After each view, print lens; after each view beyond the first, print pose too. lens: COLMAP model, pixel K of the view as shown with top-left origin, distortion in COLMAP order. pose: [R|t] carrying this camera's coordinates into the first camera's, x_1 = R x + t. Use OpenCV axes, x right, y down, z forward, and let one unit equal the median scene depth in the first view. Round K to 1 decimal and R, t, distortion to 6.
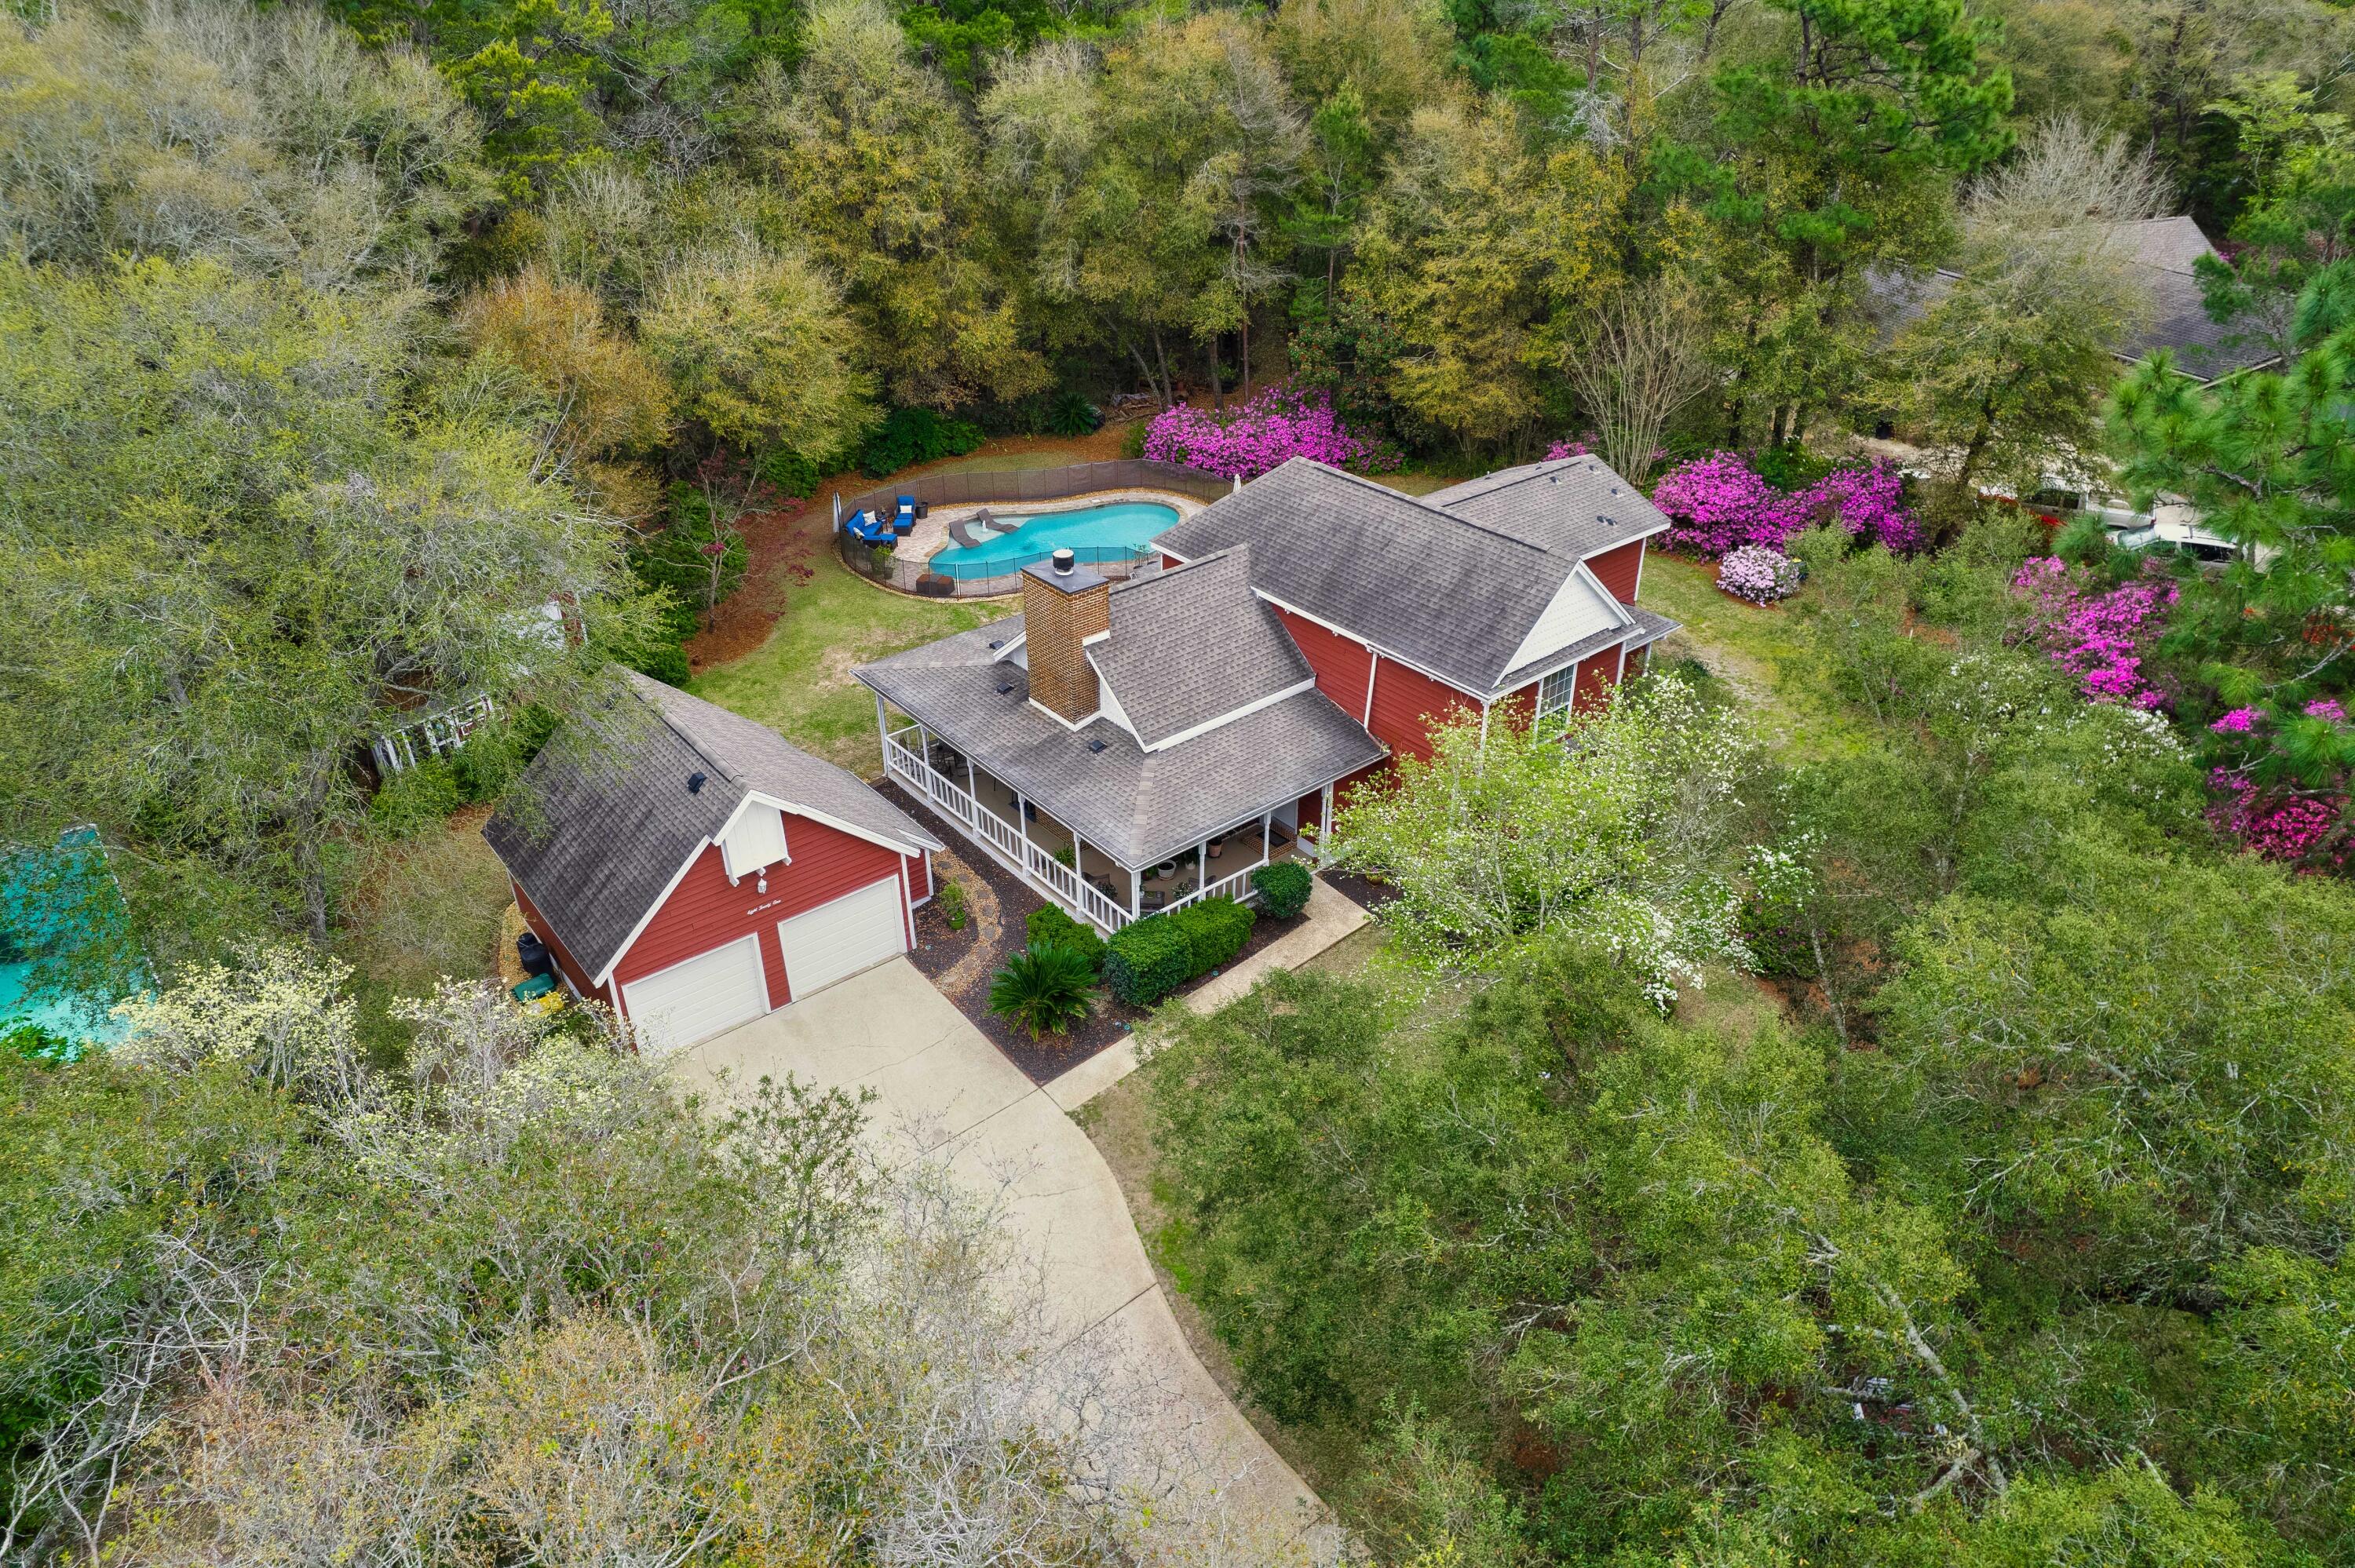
lens RADIAL K [[1503.6, 0, 1177.4], [0, 1503.6, 792.3], [0, 0, 1]] dist [-0.067161, 0.045017]
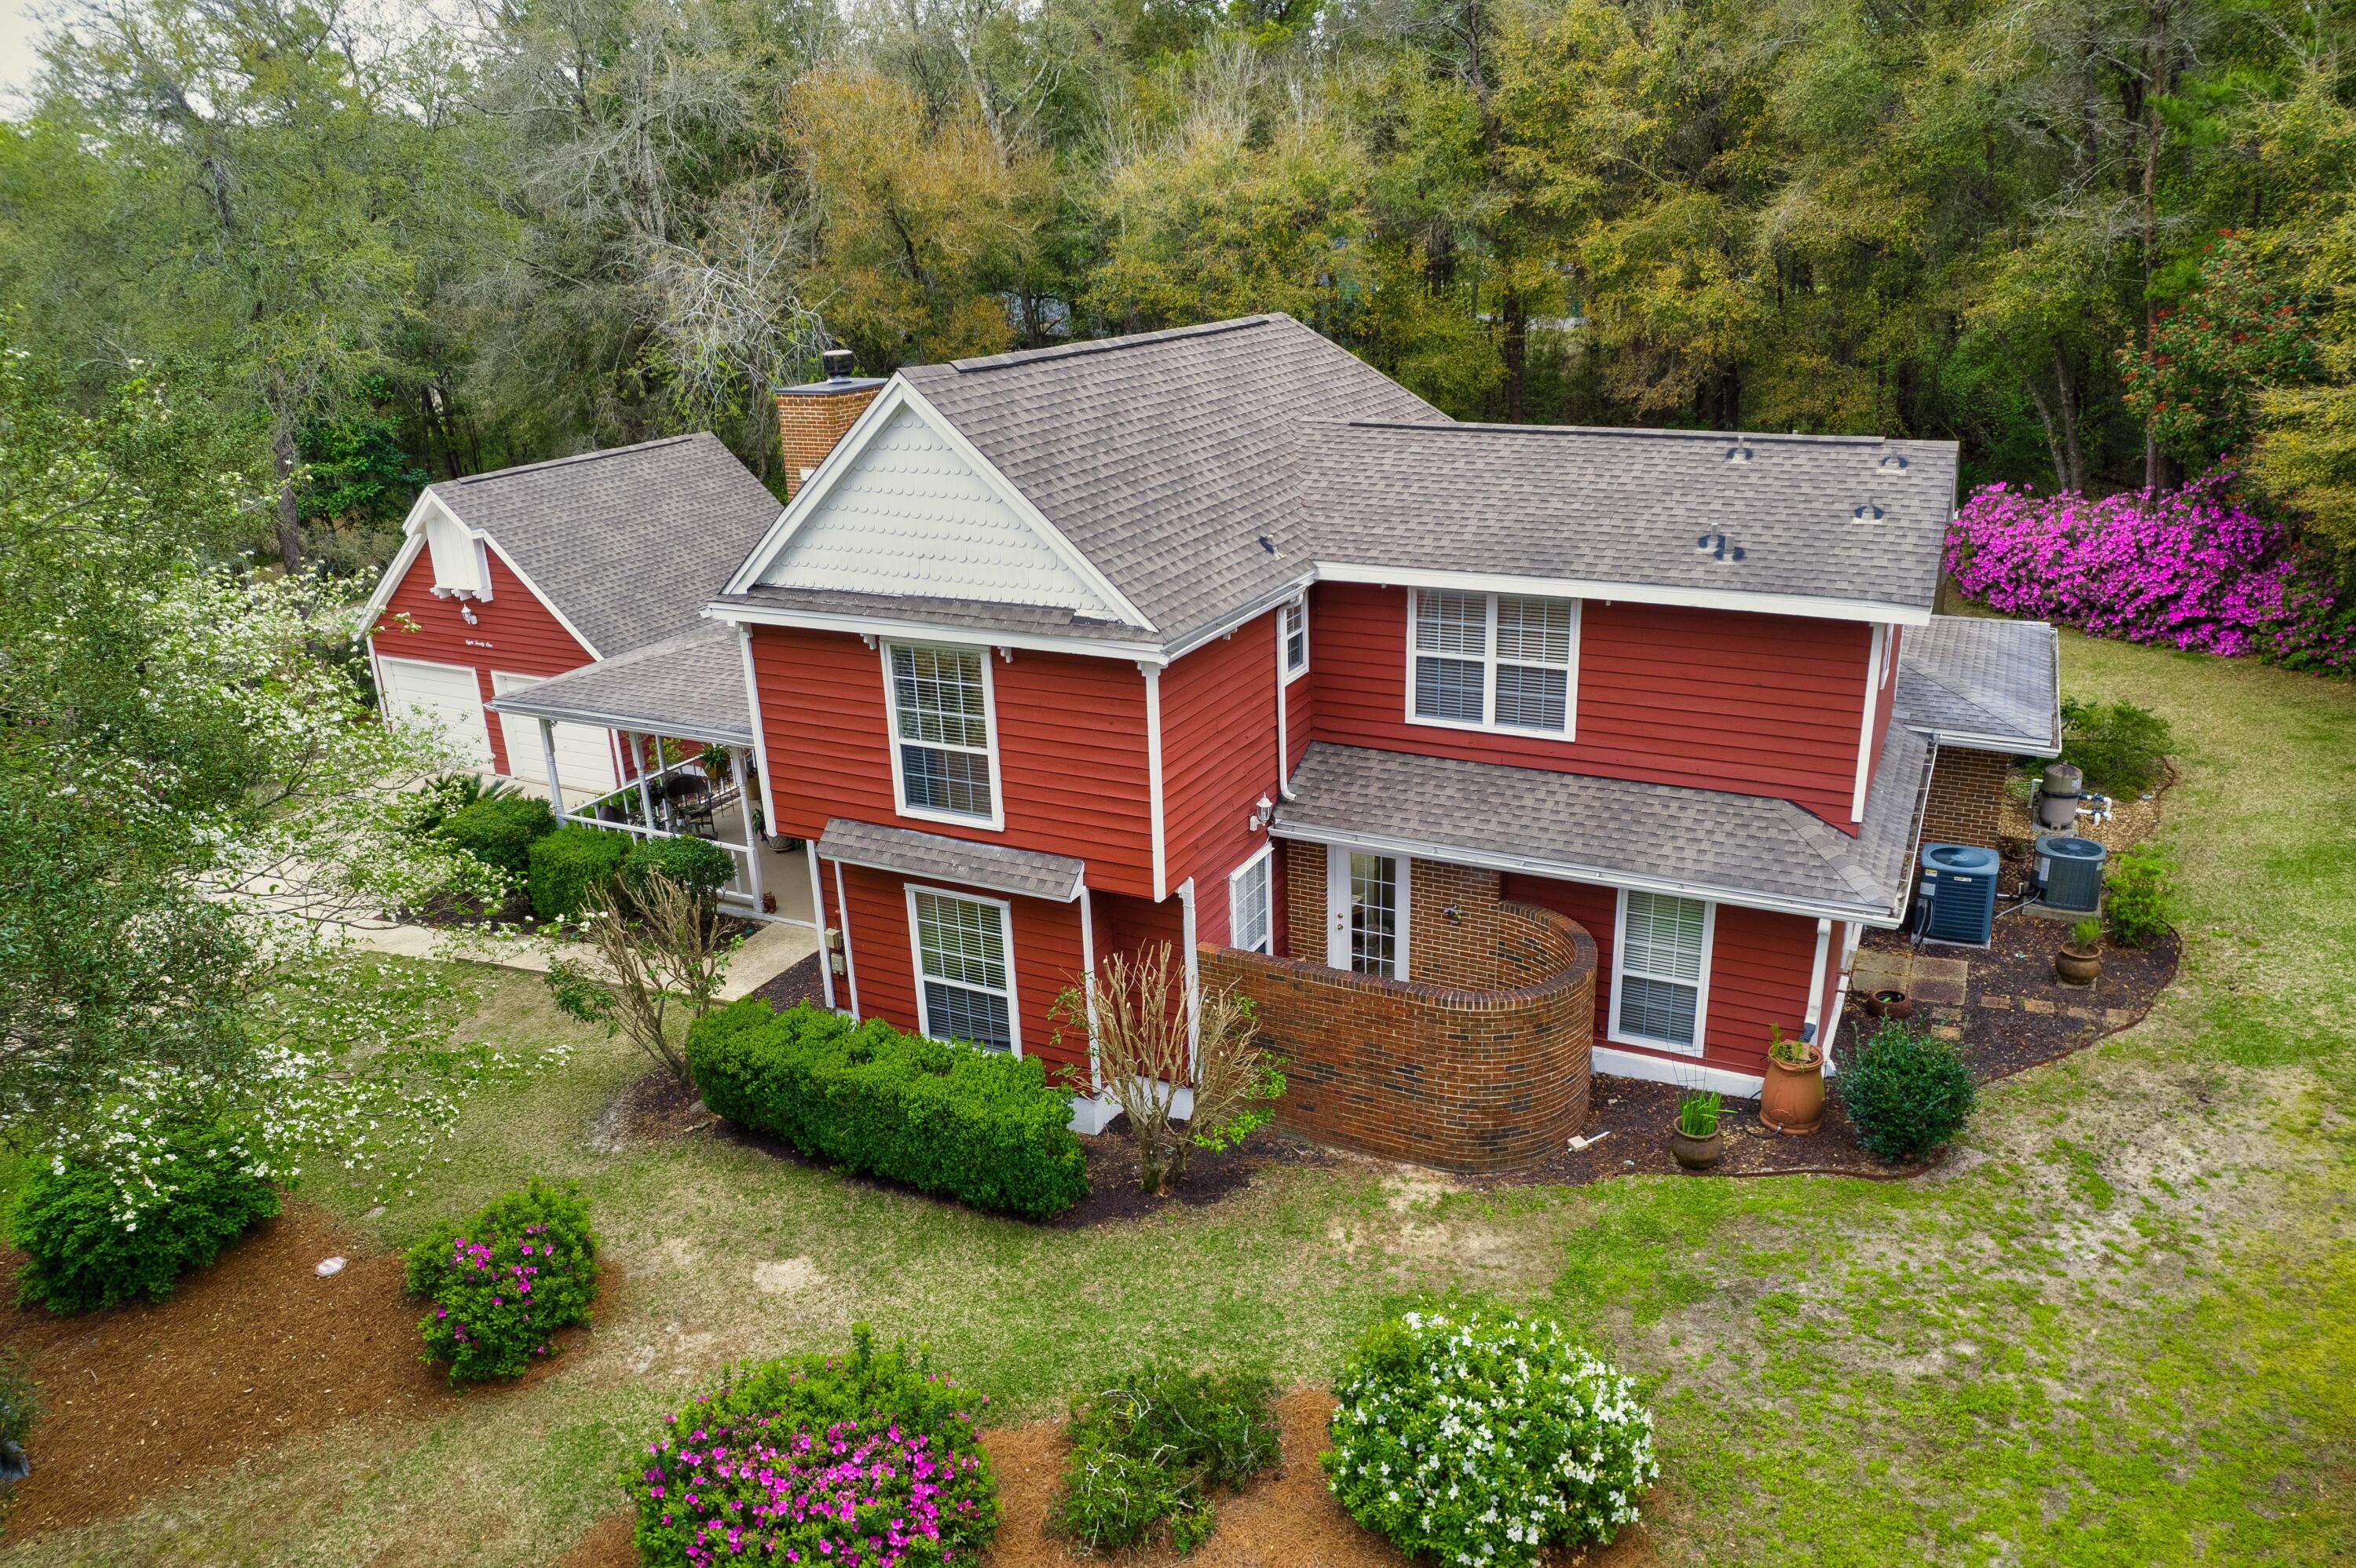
lens RADIAL K [[1589.4, 0, 1181.6], [0, 1589.4, 797.8], [0, 0, 1]] dist [-0.071901, 0.048671]
pose [[0.400688, 0.307381, -0.863114, 0.597982], [-0.445359, 0.888605, 0.109708, -0.108021], [0.800690, 0.340437, 0.492948, 0.711049]]
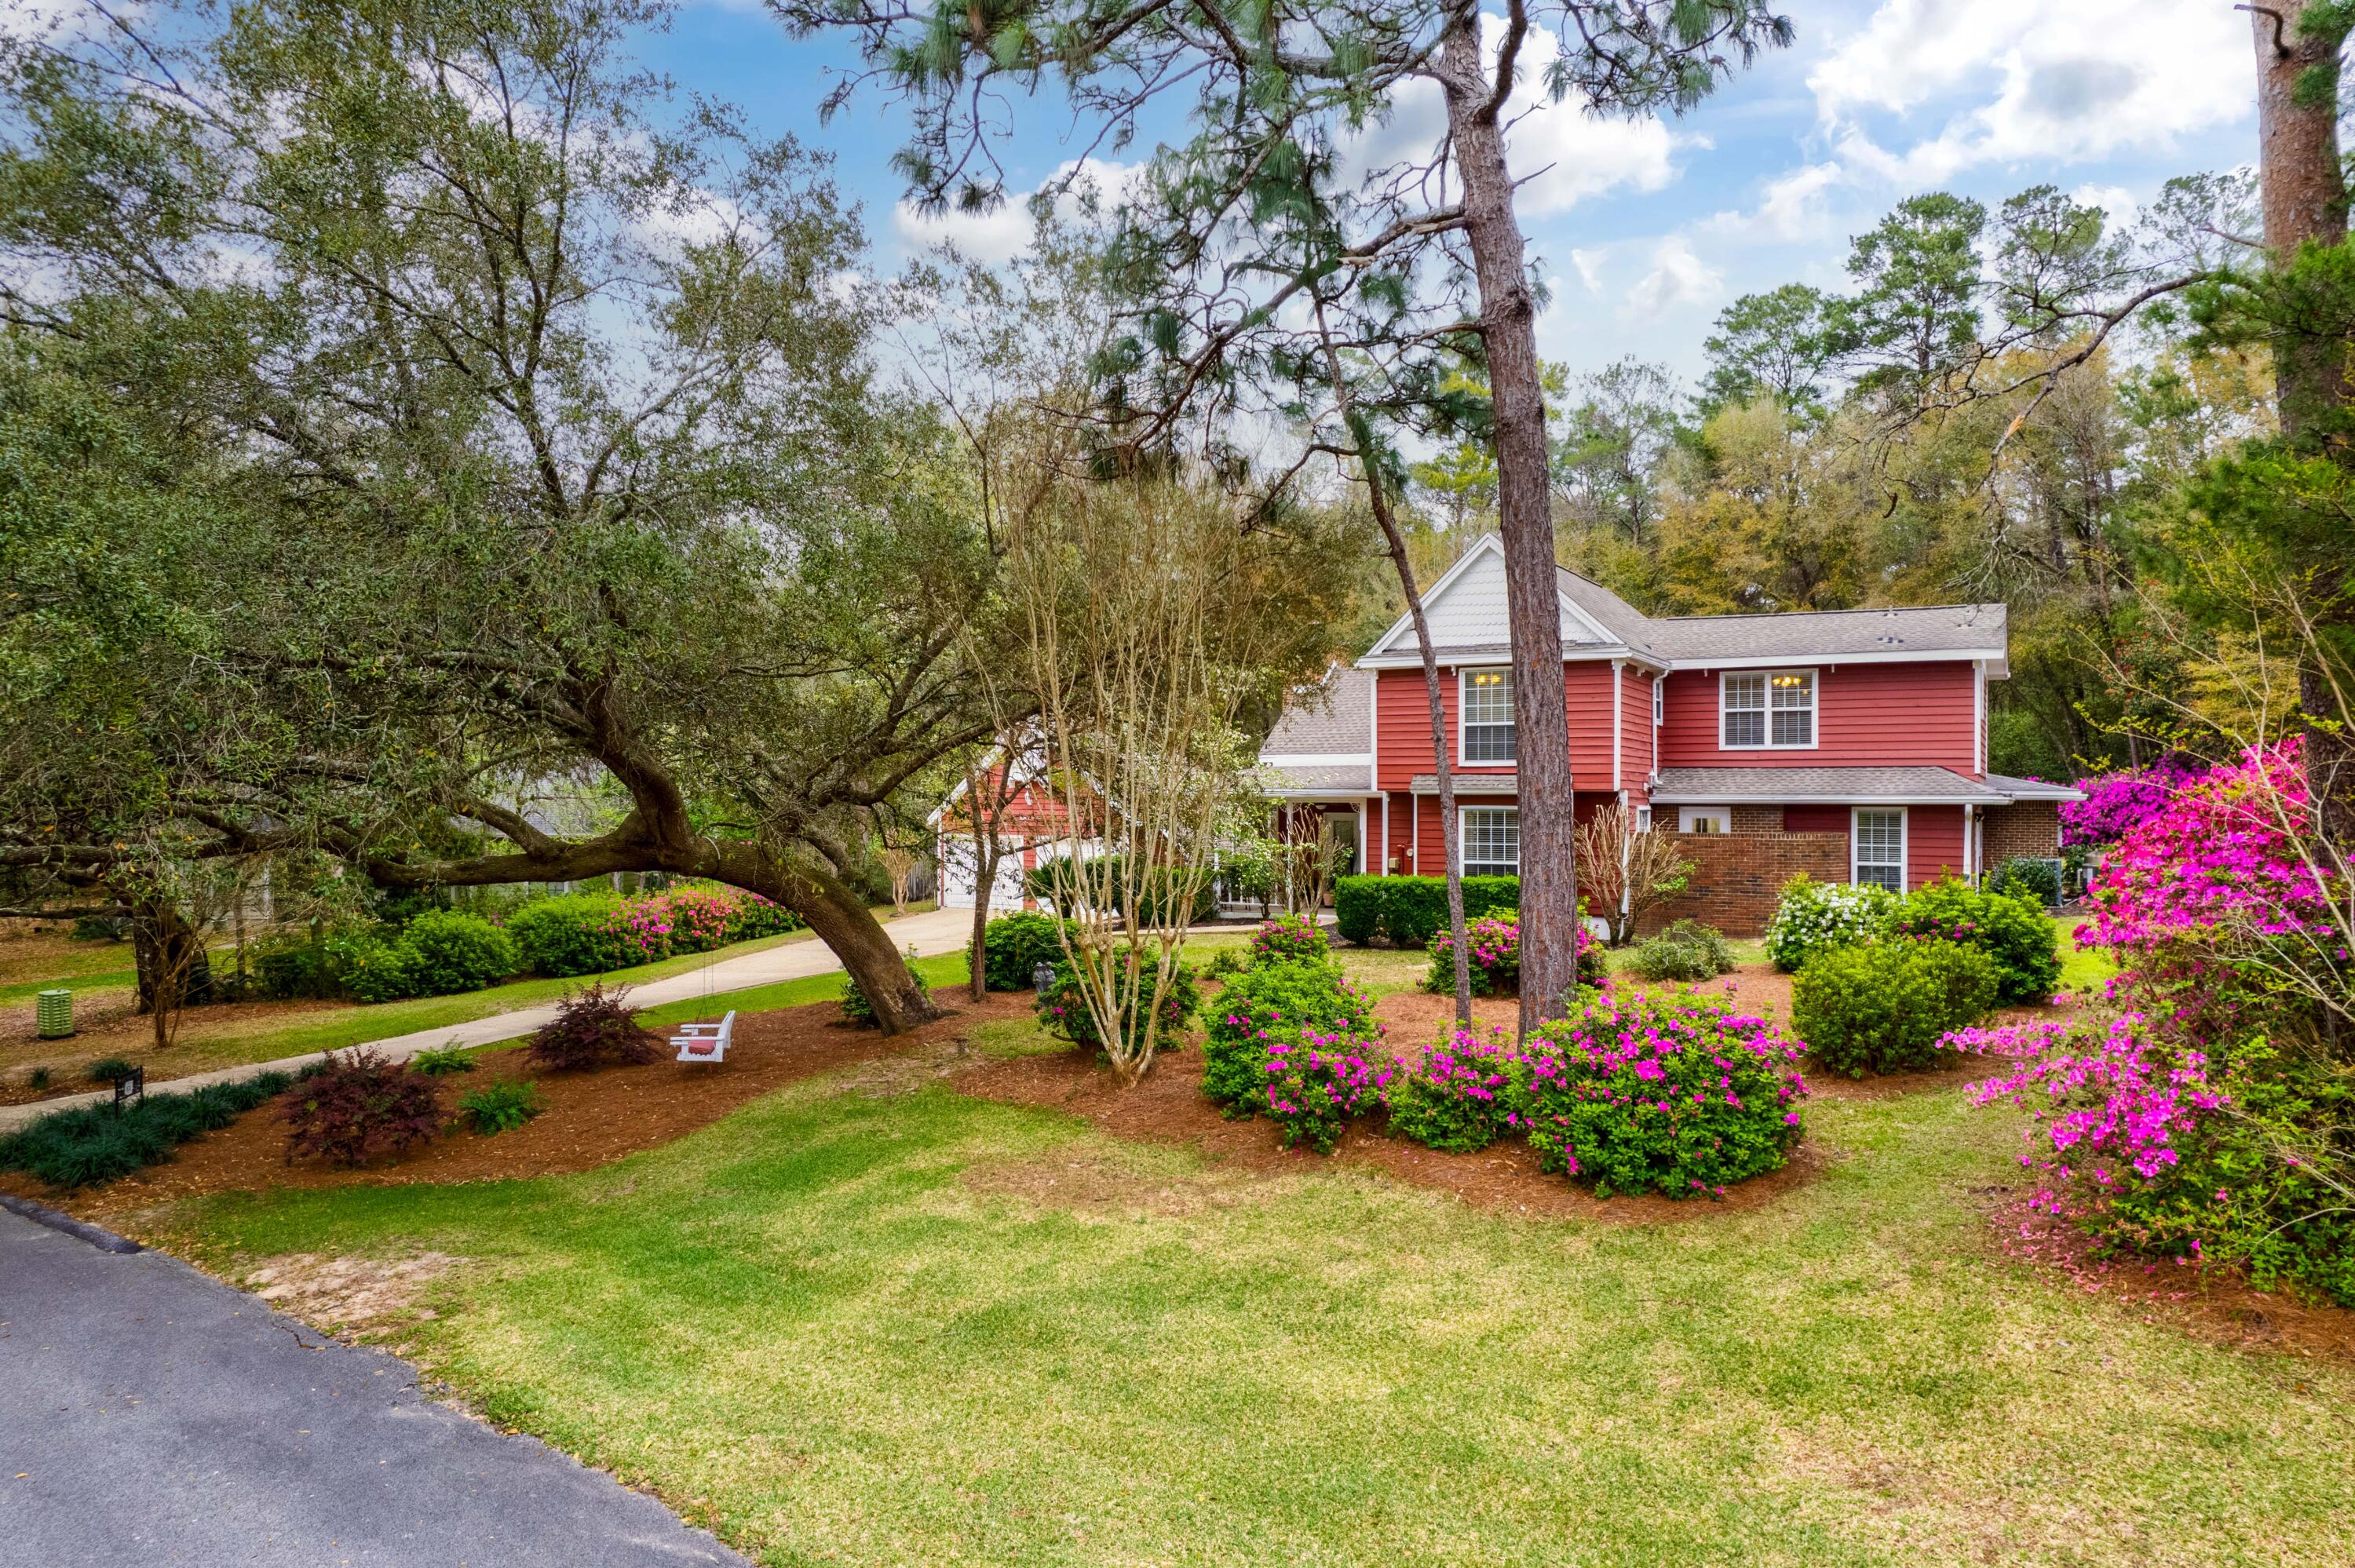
lens RADIAL K [[1524.7, 0, 1173.7], [0, 1524.7, 786.9], [0, 0, 1]] dist [-0.051654, -0.000303]
pose [[0.354174, 0.002001, -0.935177, 0.864859], [-0.489471, 0.852483, -0.183550, 0.194457], [0.796855, 0.522751, 0.302907, 0.521679]]
